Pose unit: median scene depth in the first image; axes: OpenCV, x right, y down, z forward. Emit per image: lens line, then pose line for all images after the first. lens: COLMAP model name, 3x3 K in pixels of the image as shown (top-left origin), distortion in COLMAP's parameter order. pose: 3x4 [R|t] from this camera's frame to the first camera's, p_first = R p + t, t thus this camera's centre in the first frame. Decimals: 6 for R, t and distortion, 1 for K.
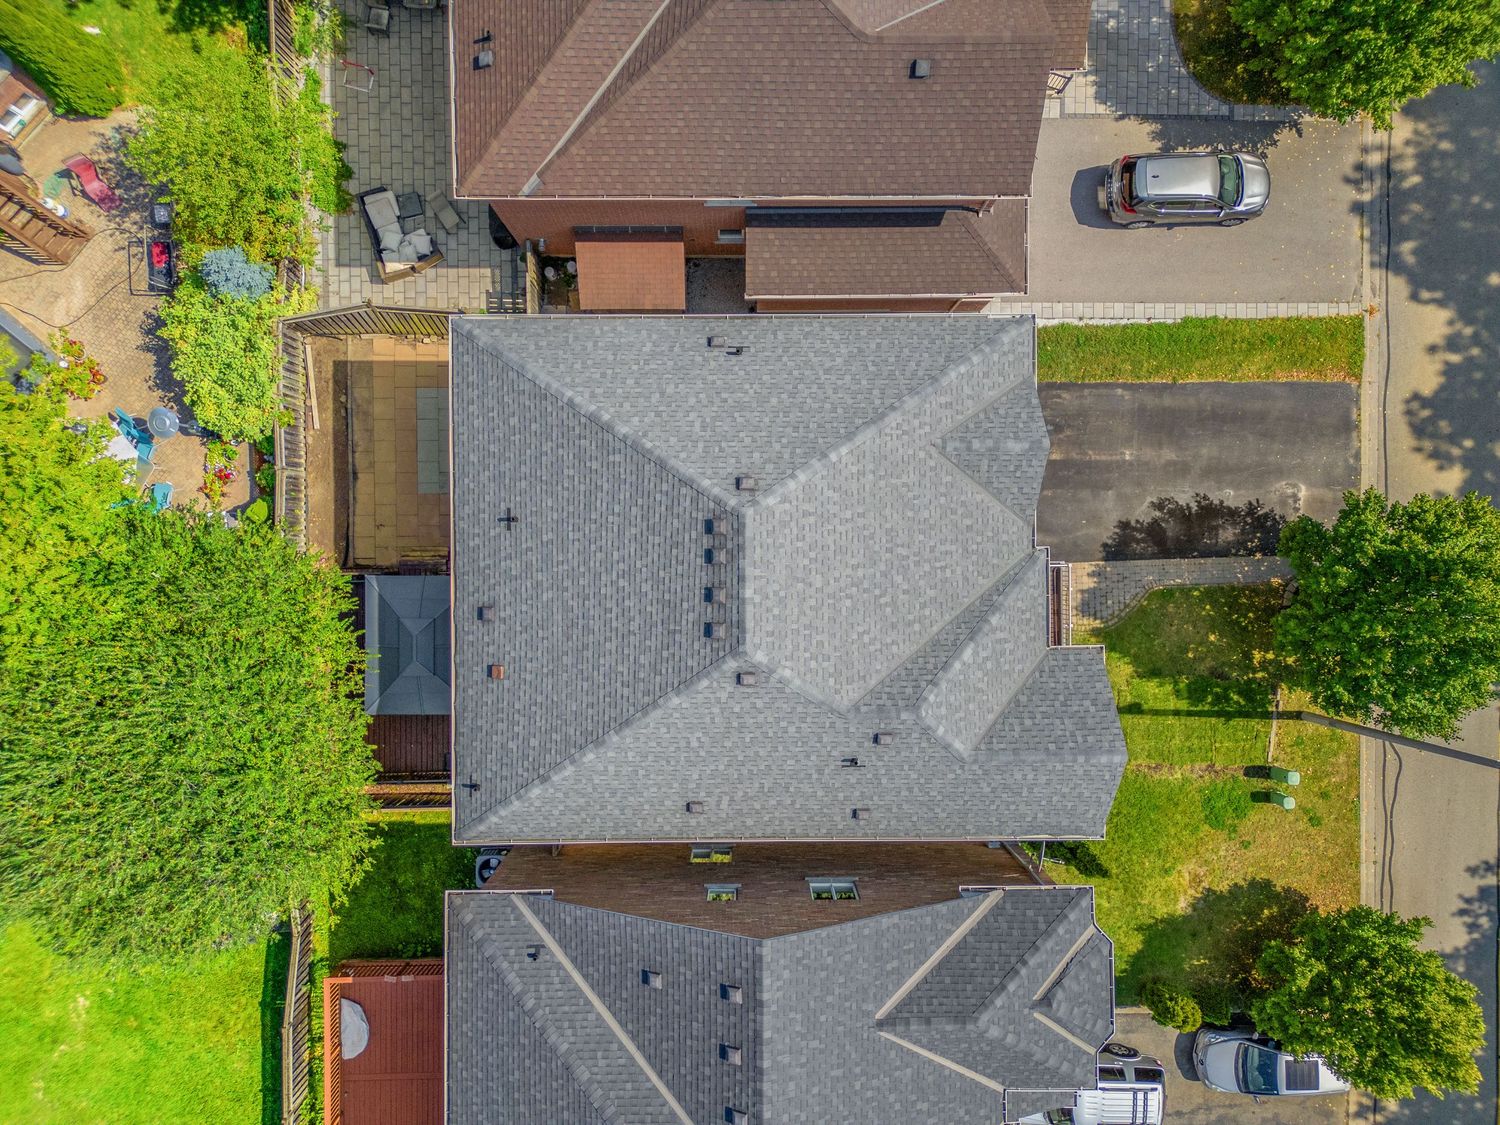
lens RADIAL K [[1046.8, 0, 746.8], [0, 1046.8, 564.9], [0, 0, 1]] dist [0.057471, -0.037943]
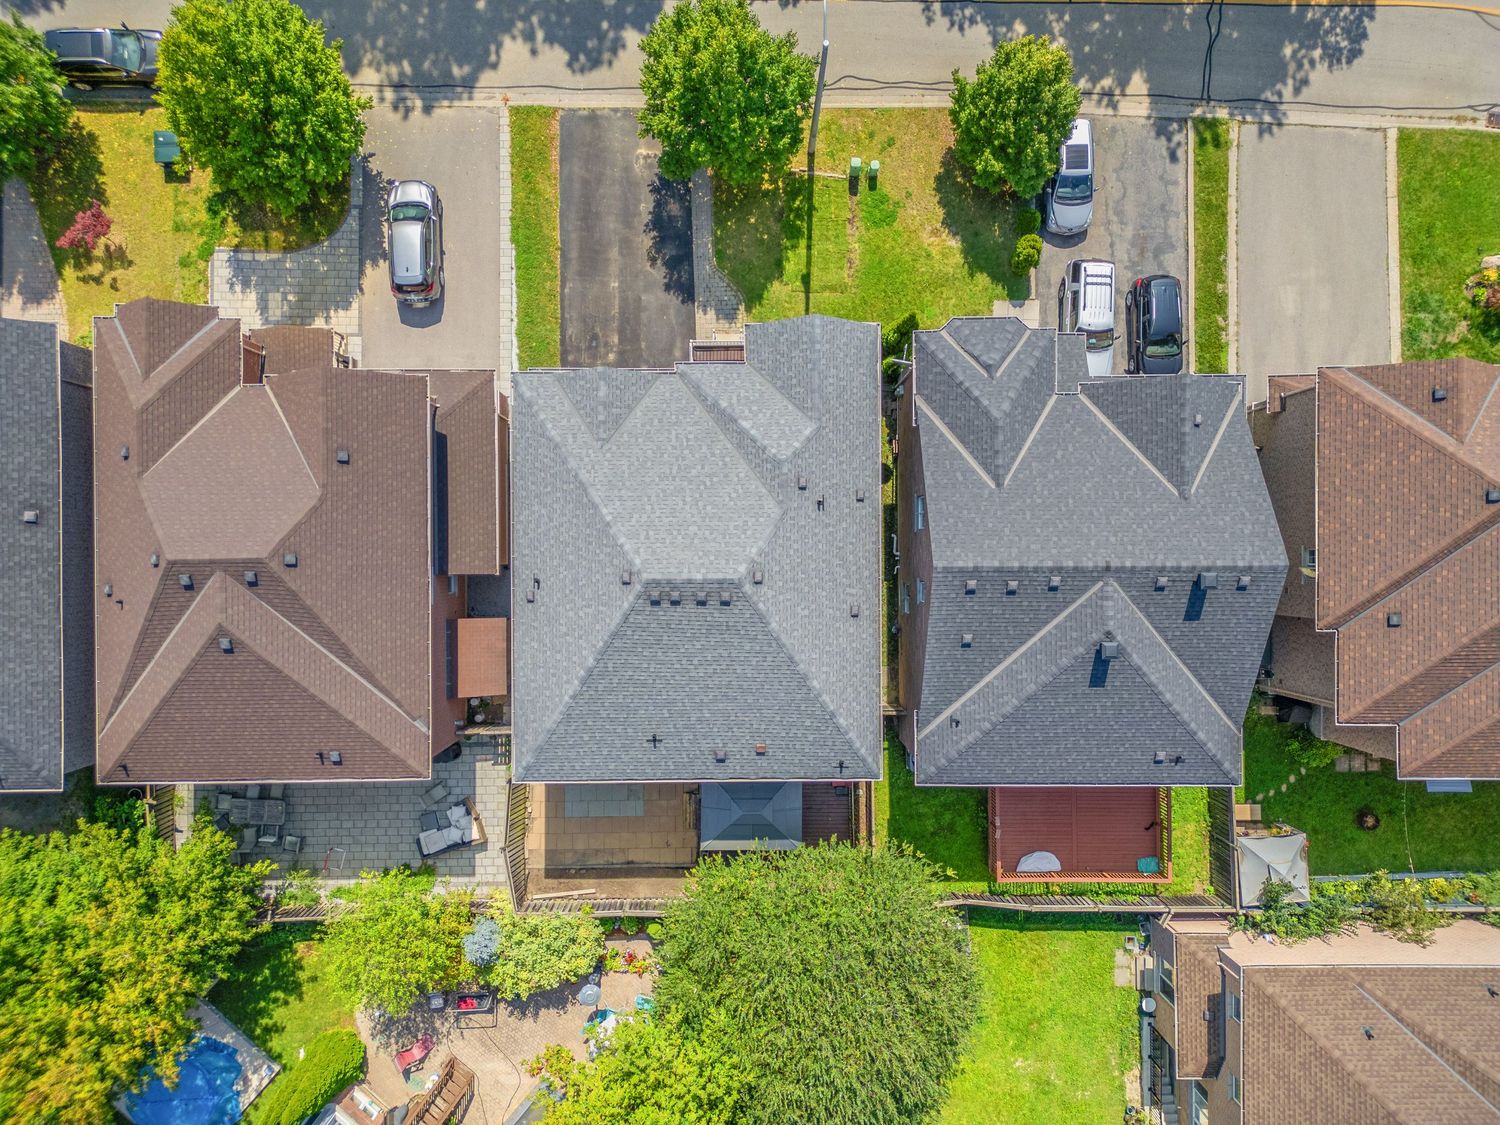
lens RADIAL K [[1045.4, 0, 747.1], [0, 1045.4, 565.1], [0, 0, 1]] dist [0.075924, -0.068163]
pose [[0.000192, -0.999925, -0.012234, 0.025678], [0.999995, 0.000231, -0.003190, 0.071255], [0.003192, -0.012234, 0.999920, -0.349703]]
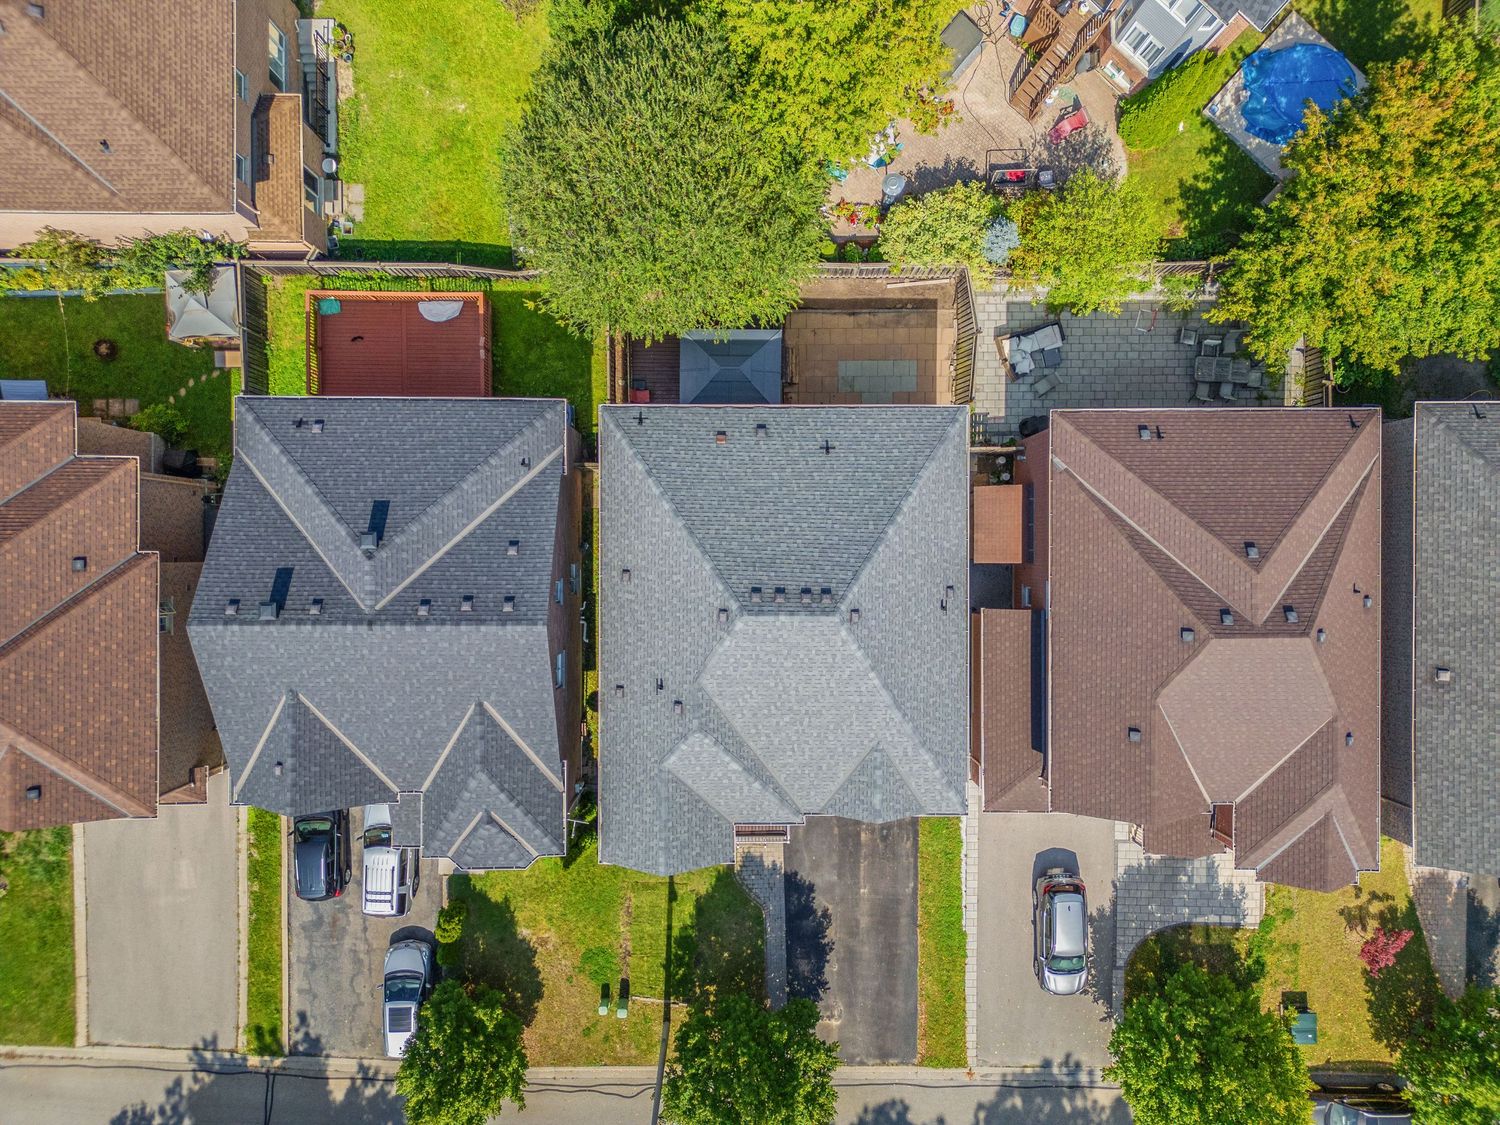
lens RADIAL K [[1045.4, 0, 747.1], [0, 1045.4, 565.1], [0, 0, 1]] dist [0.075924, -0.068163]
pose [[-0.005874, 0.999983, 0.000346, -0.052860], [-0.999817, -0.005867, -0.018183, 0.074265], [-0.018181, -0.000453, 0.999835, -0.348125]]
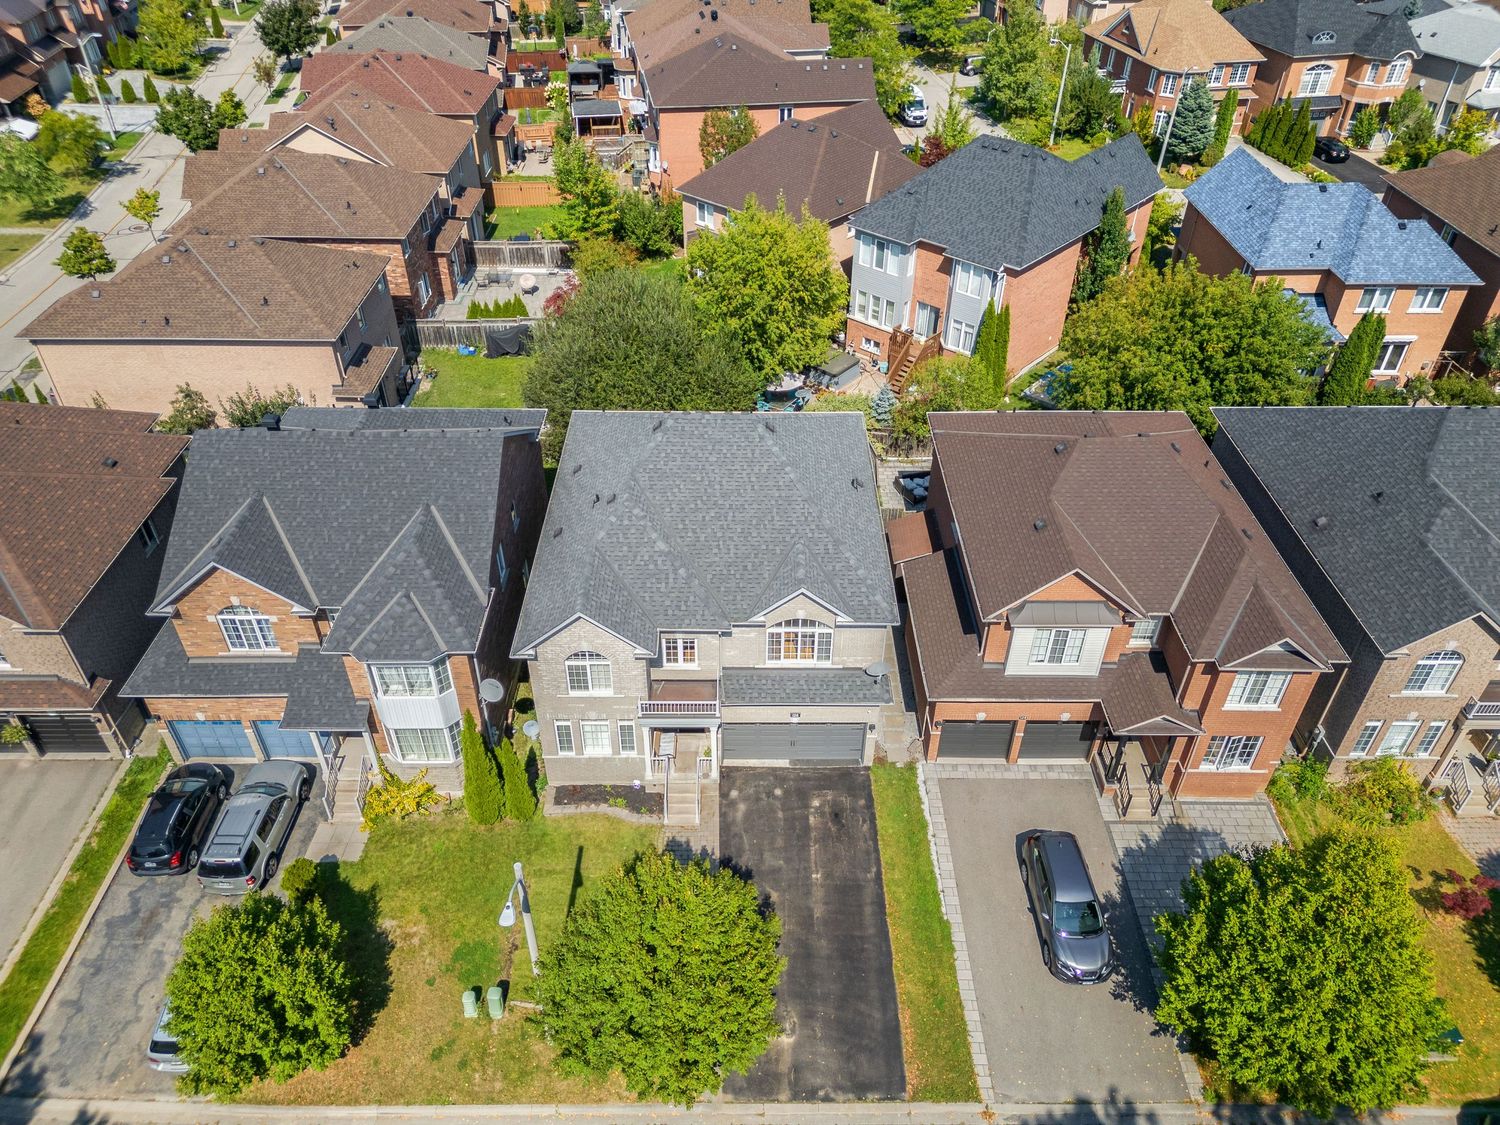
lens RADIAL K [[1045.4, 0, 747.1], [0, 1045.4, 565.1], [0, 0, 1]] dist [0.075924, -0.068163]
pose [[-0.002868, 0.611255, -0.791428, 1.093257], [-0.999895, -0.012969, -0.006393, -0.022824], [-0.014172, 0.791327, 0.611228, 0.085326]]
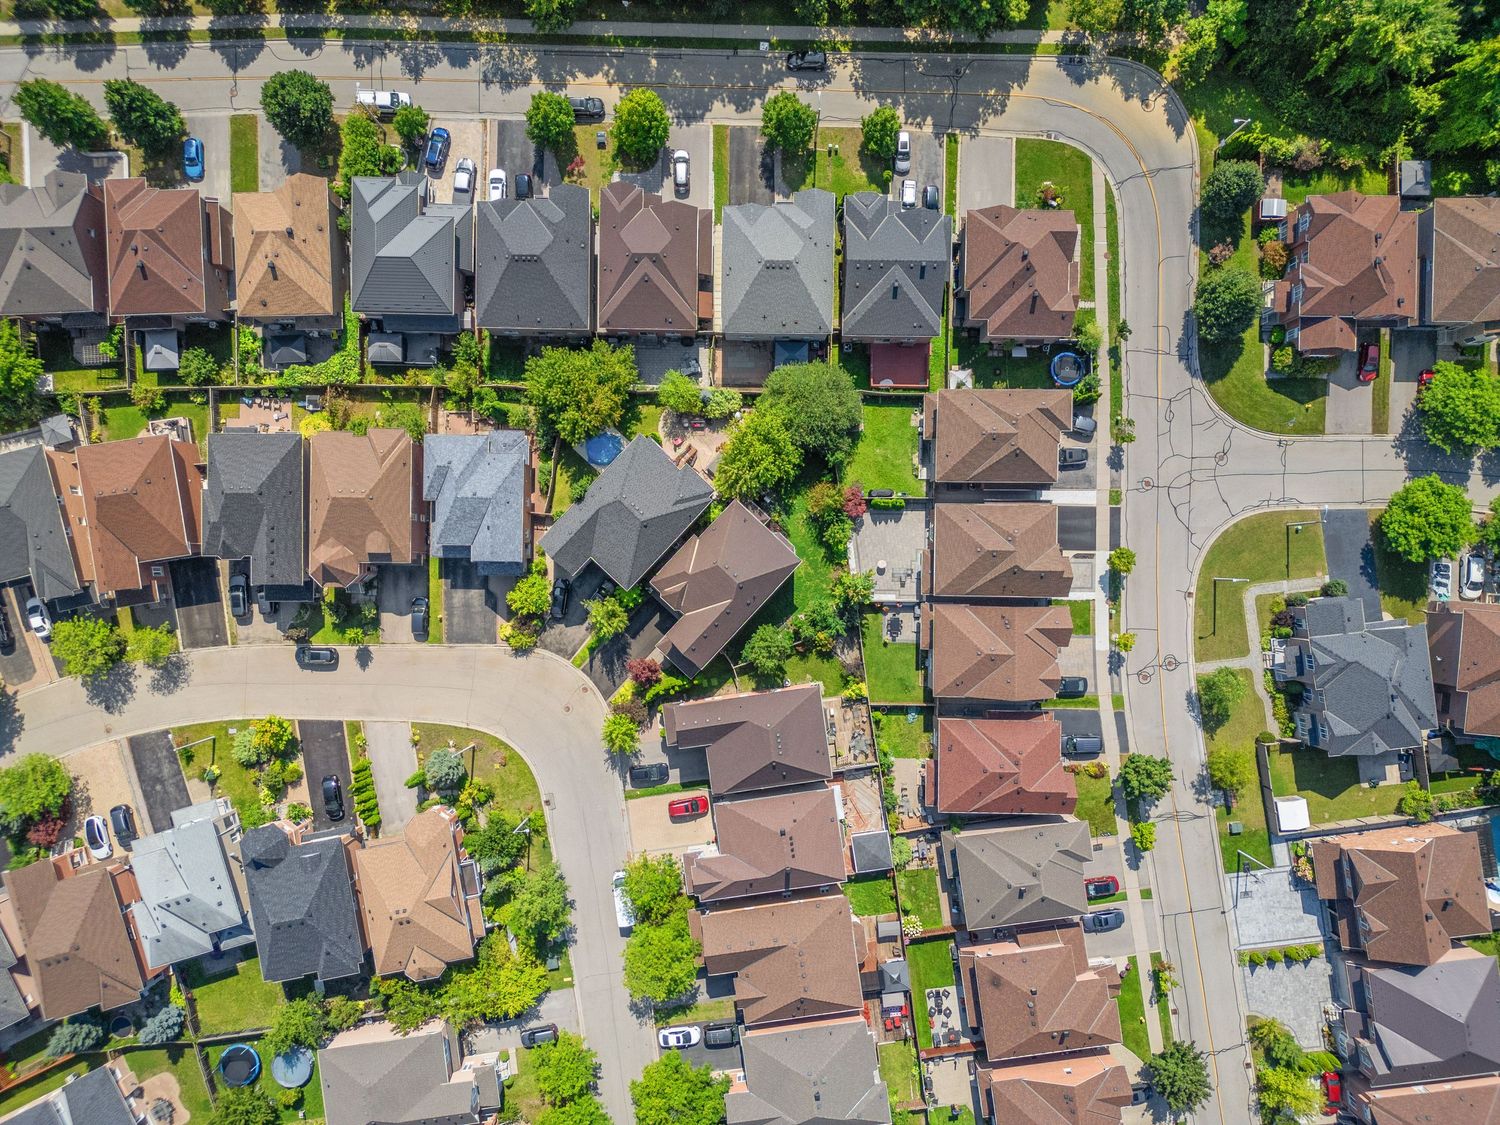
lens RADIAL K [[1045.4, 0, 747.1], [0, 1045.4, 565.1], [0, 0, 1]] dist [0.075924, -0.068163]
pose [[0.020034, -0.999757, -0.009155, -1.065762], [0.999759, 0.020115, -0.008843, -0.046088], [0.009025, -0.008975, 0.999919, -3.089960]]
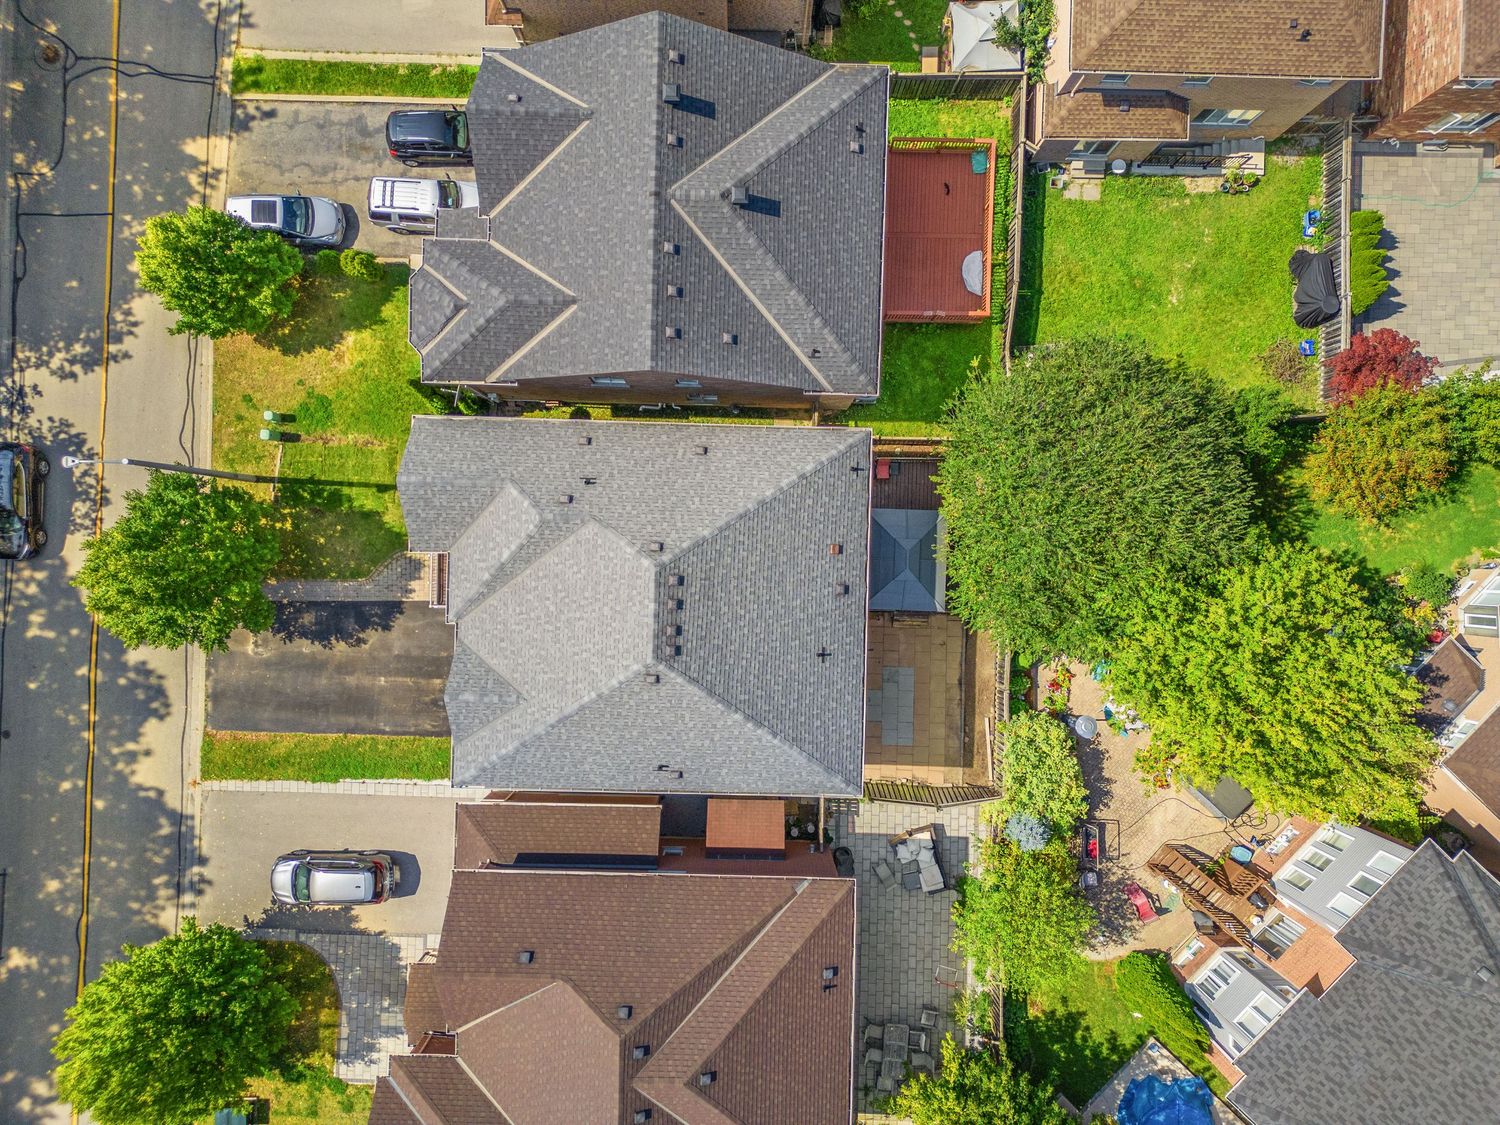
lens RADIAL K [[1045.4, 0, 747.1], [0, 1045.4, 565.1], [0, 0, 1]] dist [0.075924, -0.068163]
pose [[-0.999466, -0.031019, -0.010305, -0.083333], [0.031165, -0.999412, -0.014279, 0.078675], [-0.009856, -0.014593, 0.999845, -0.348185]]
